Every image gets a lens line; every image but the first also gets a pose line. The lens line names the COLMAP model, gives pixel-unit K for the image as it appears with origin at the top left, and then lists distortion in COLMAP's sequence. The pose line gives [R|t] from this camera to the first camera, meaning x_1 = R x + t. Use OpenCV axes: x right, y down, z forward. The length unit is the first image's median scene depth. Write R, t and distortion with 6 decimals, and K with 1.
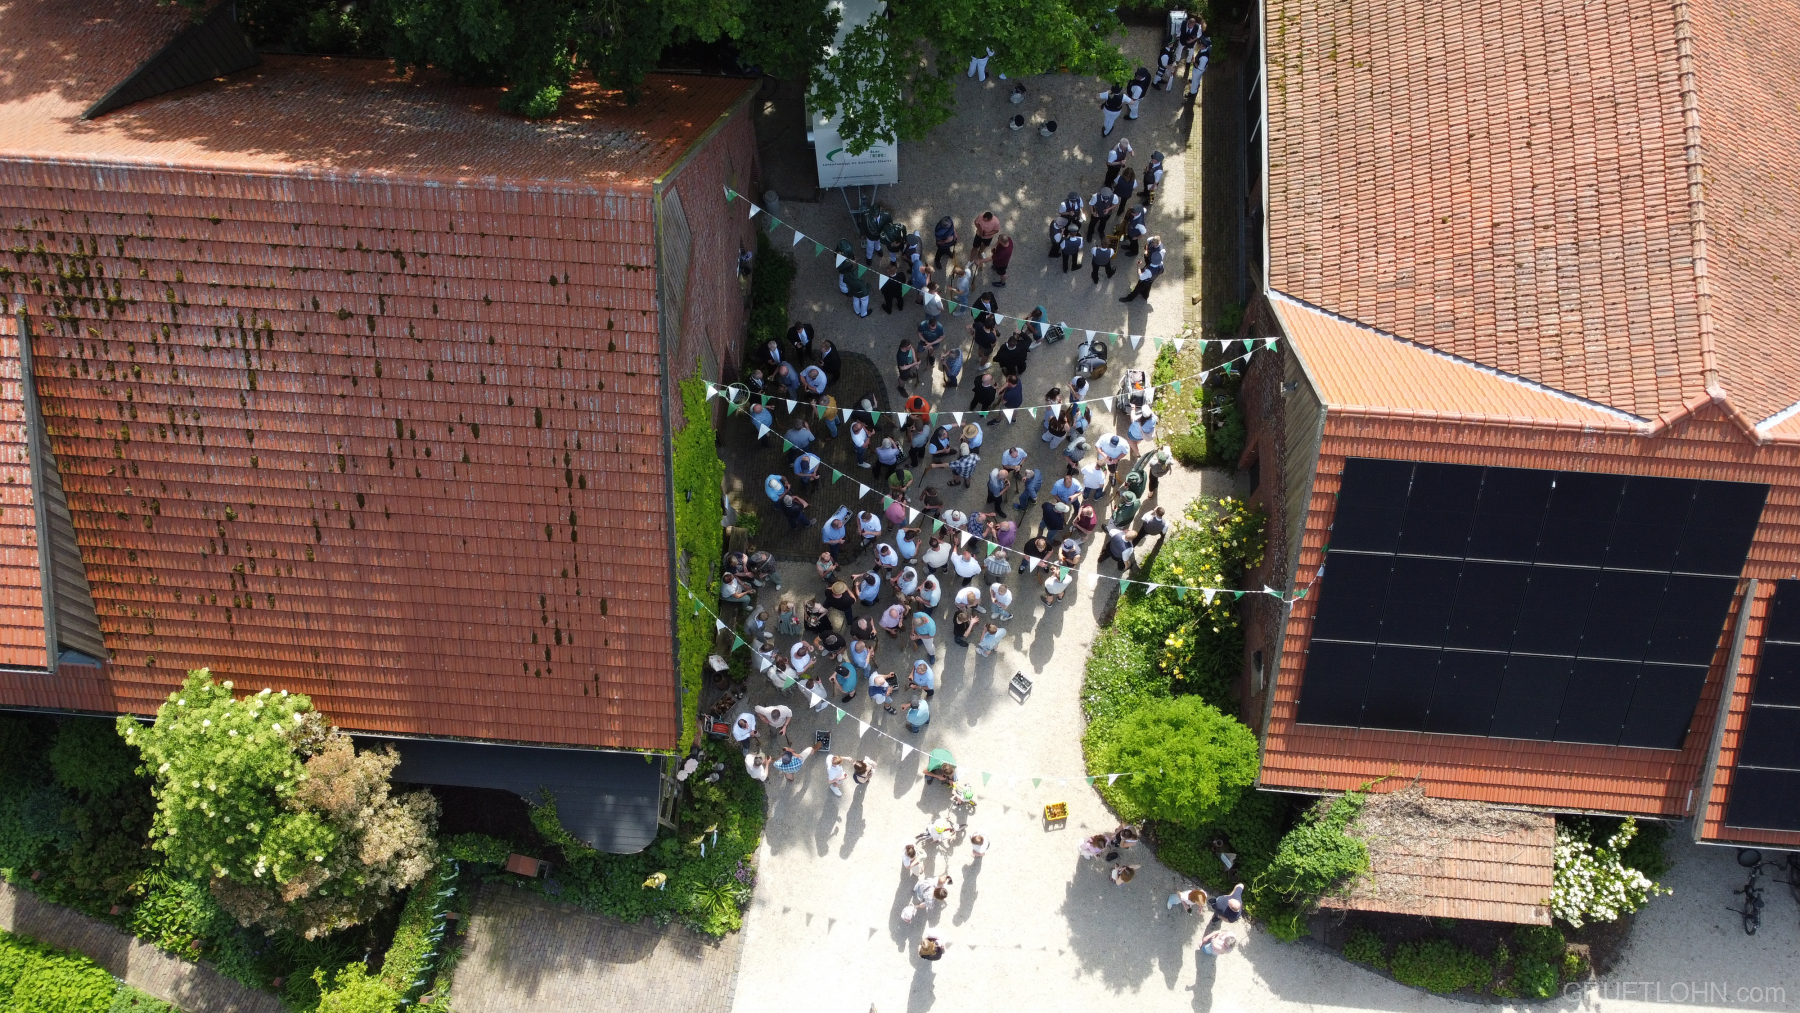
lens RADIAL K [[1364.8, 0, 900.8], [0, 1364.8, 516.4], [0, 0, 1]] dist [0.001647, -0.003414]
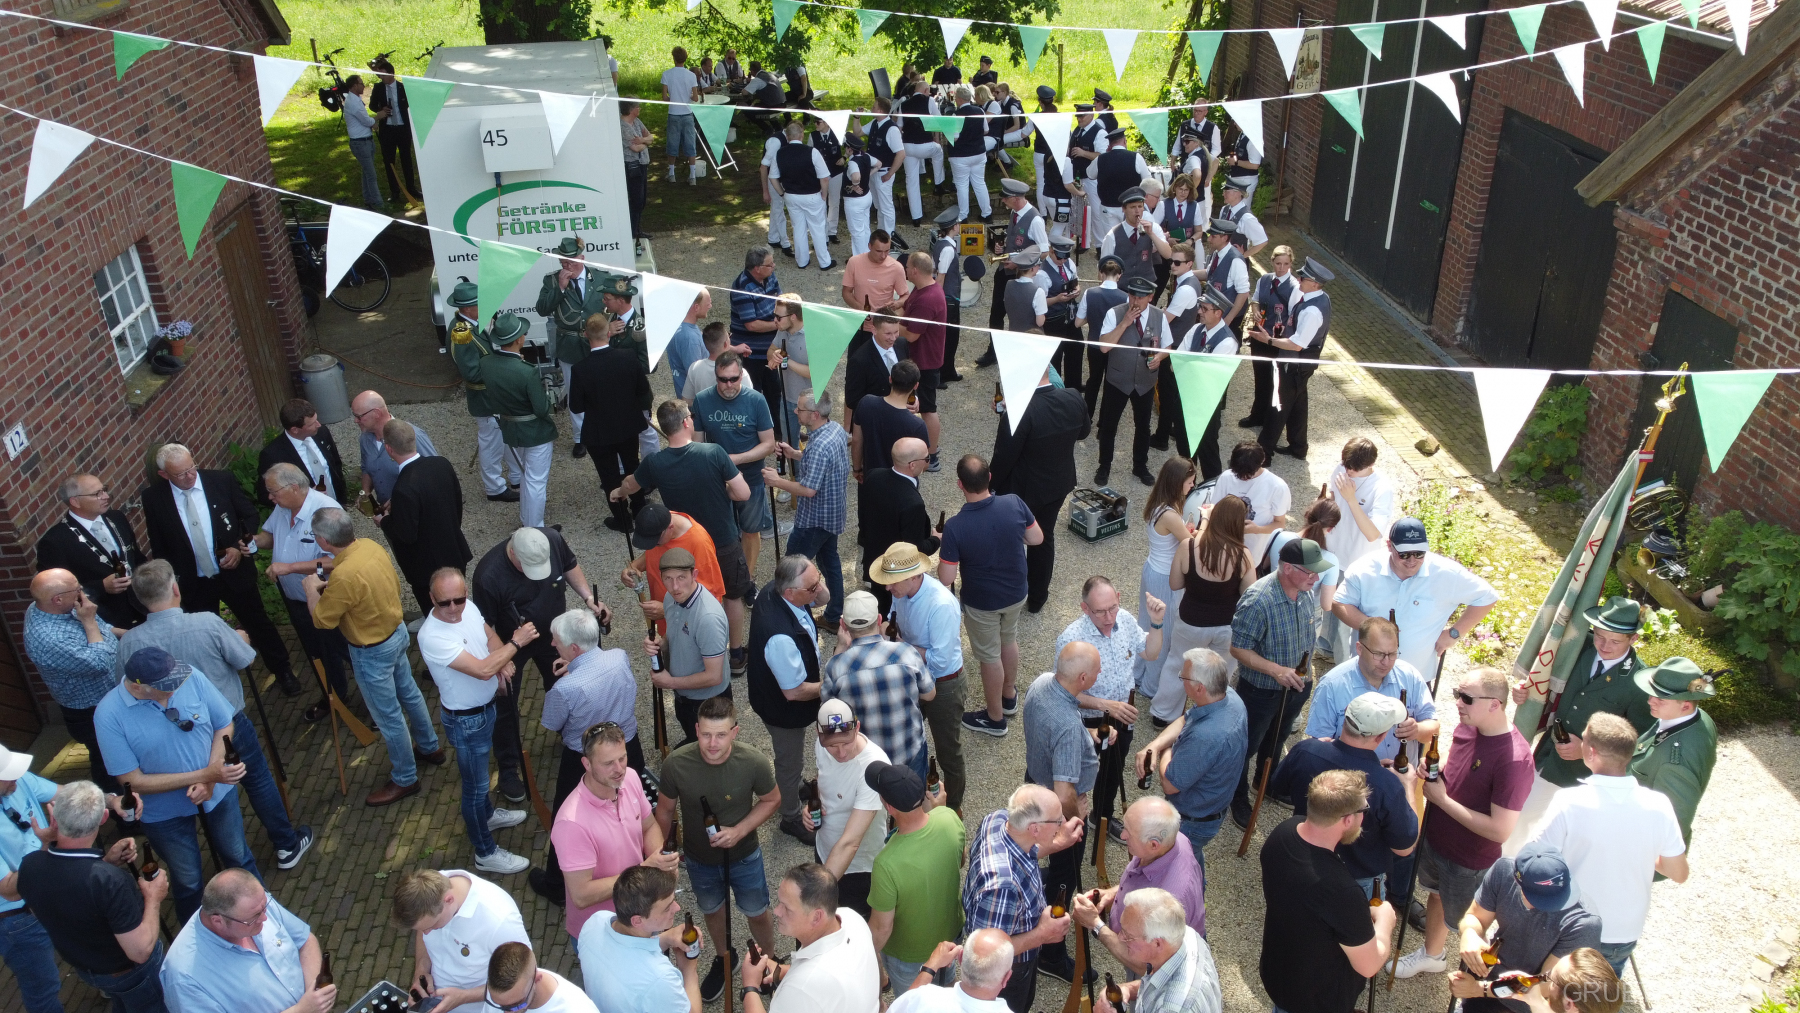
lens RADIAL K [[1364.8, 0, 897.4], [0, 1364.8, 509.3], [0, 0, 1]] dist [0.001647, -0.003414]
pose [[0.988004, -0.078770, 0.132829, 0.020104], [0.148654, 0.718123, -0.679854, 0.124021], [-0.041836, 0.691444, 0.721218, 0.976043]]
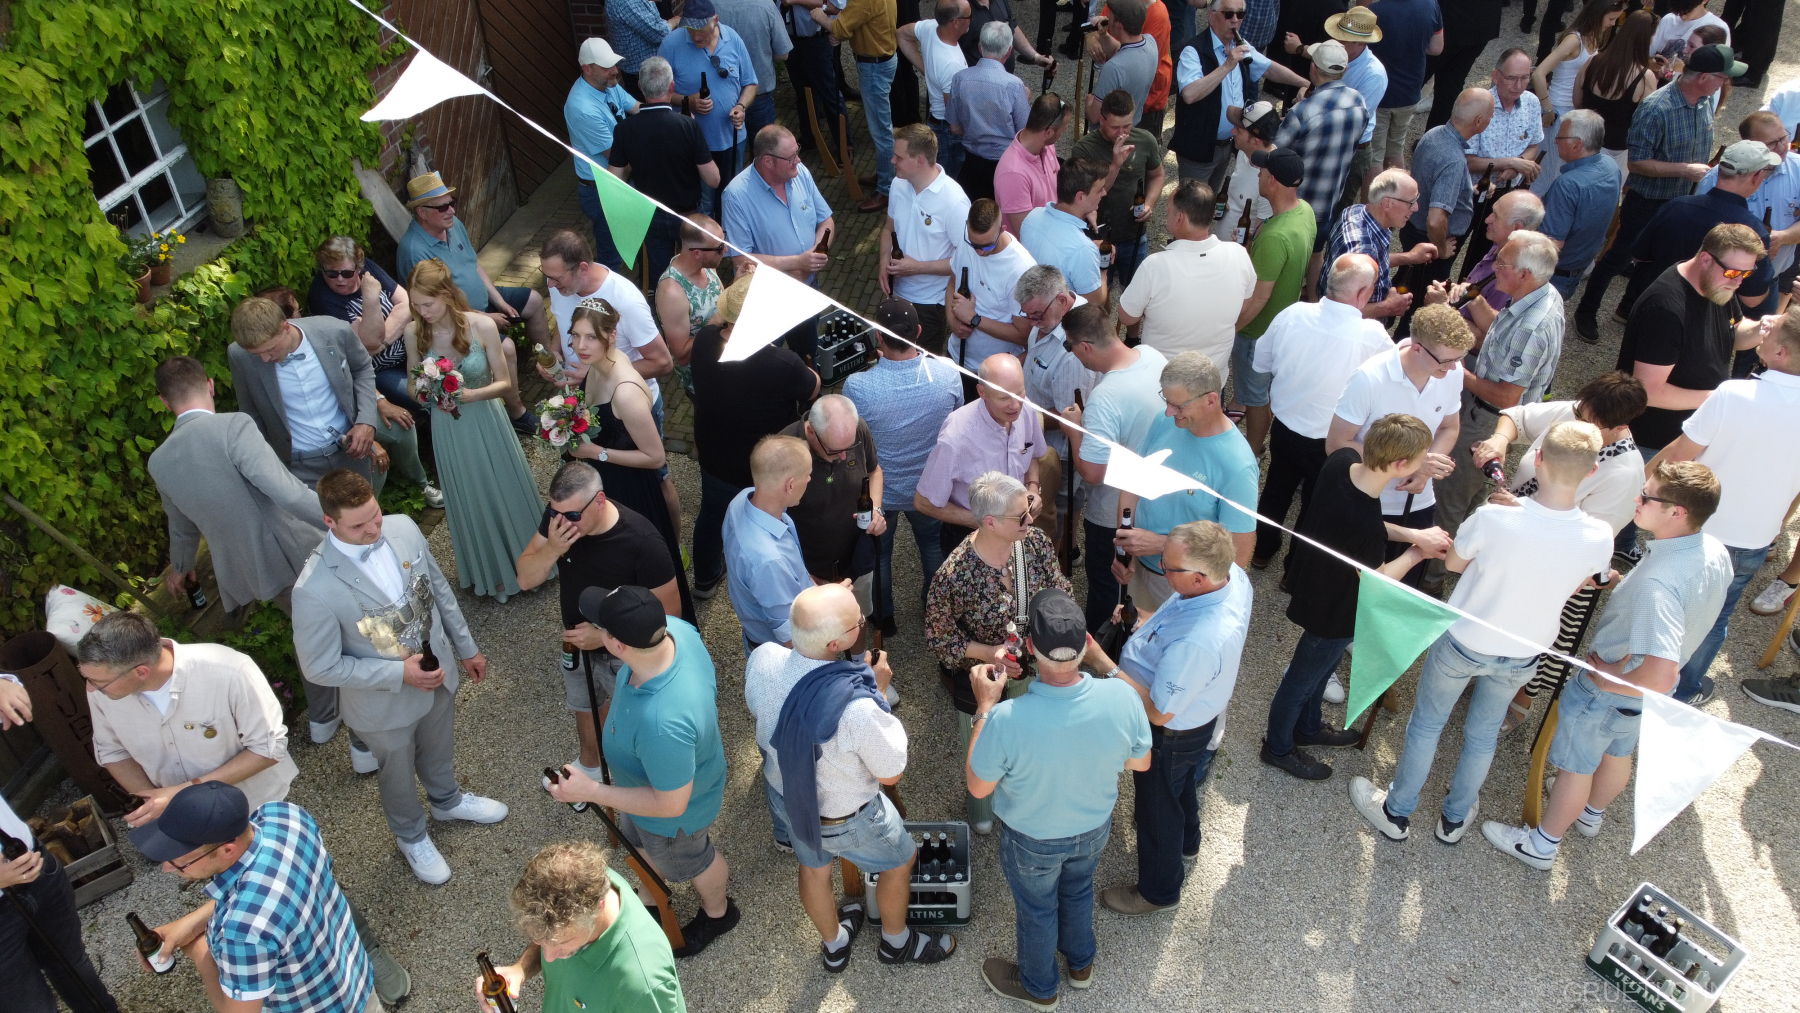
lens RADIAL K [[1364.8, 0, 902.6], [0, 1364.8, 495.5], [0, 0, 1]] dist [0.001647, -0.003414]
pose [[0.988733, 0.085864, -0.122613, 0.008723], [-0.138239, 0.837962, -0.527929, 0.214222], [0.057415, 0.538931, 0.840391, 0.977056]]
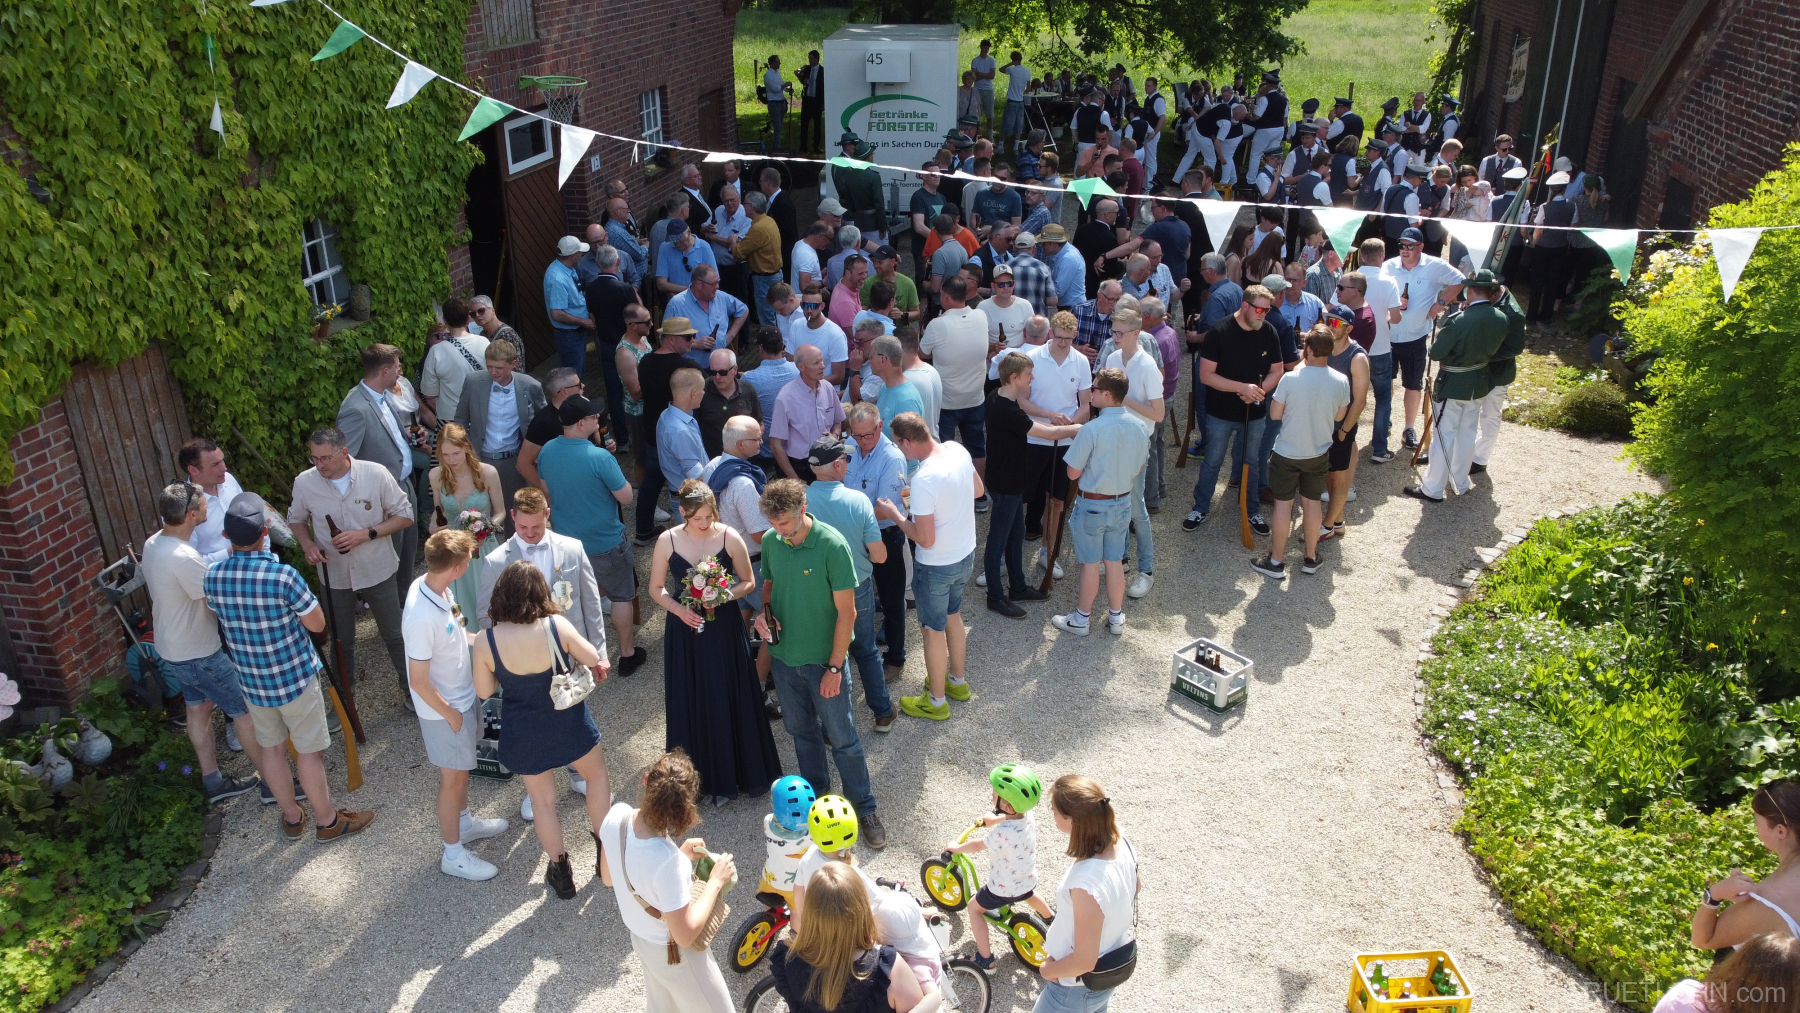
lens RADIAL K [[1364.8, 0, 899.0], [0, 1364.8, 506.2], [0, 0, 1]] dist [0.001647, -0.003414]
pose [[0.992472, 0.053203, -0.110312, 0.062315], [-0.117599, 0.665508, -0.737069, 0.390134], [0.034199, 0.744493, 0.666754, 0.927181]]
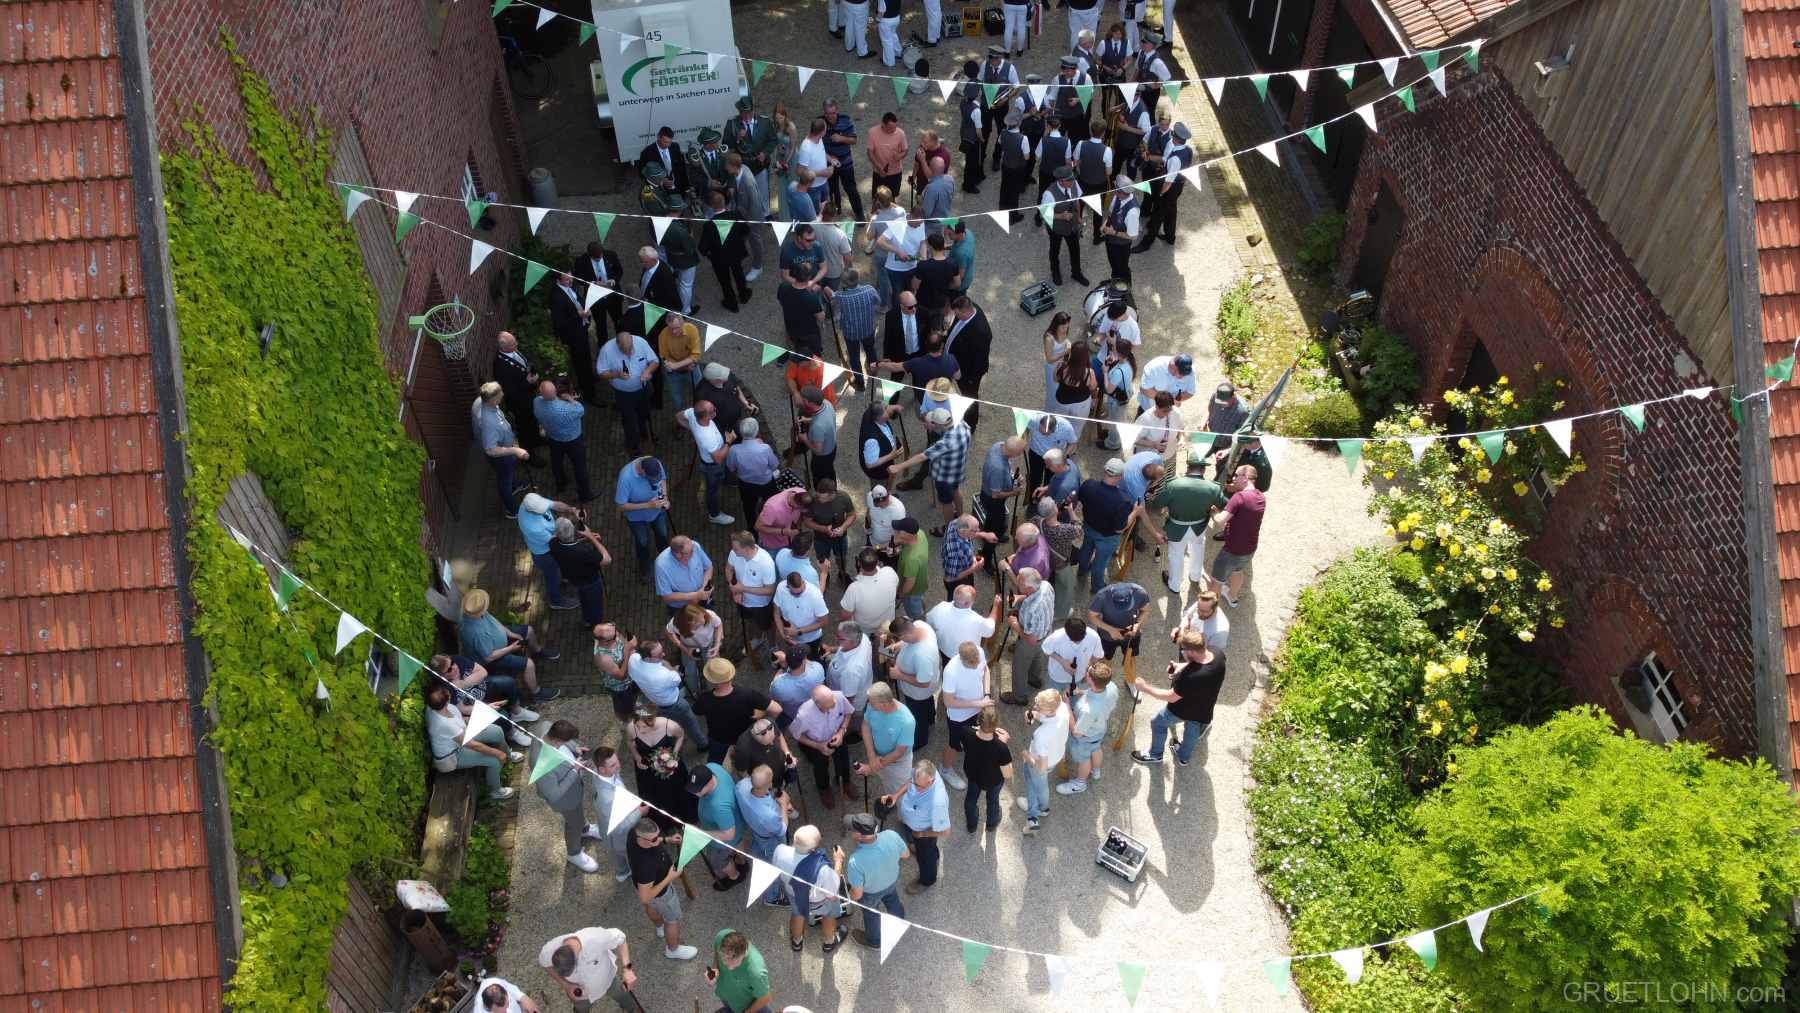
lens RADIAL K [[1364.8, 0, 901.8], [0, 1364.8, 512.1], [0, 0, 1]] dist [0.001647, -0.003414]
pose [[0.988515, -0.116414, 0.096365, -0.015732], [0.145396, 0.906499, -0.396383, 0.223983], [-0.041210, 0.405842, 0.913014, 0.659896]]
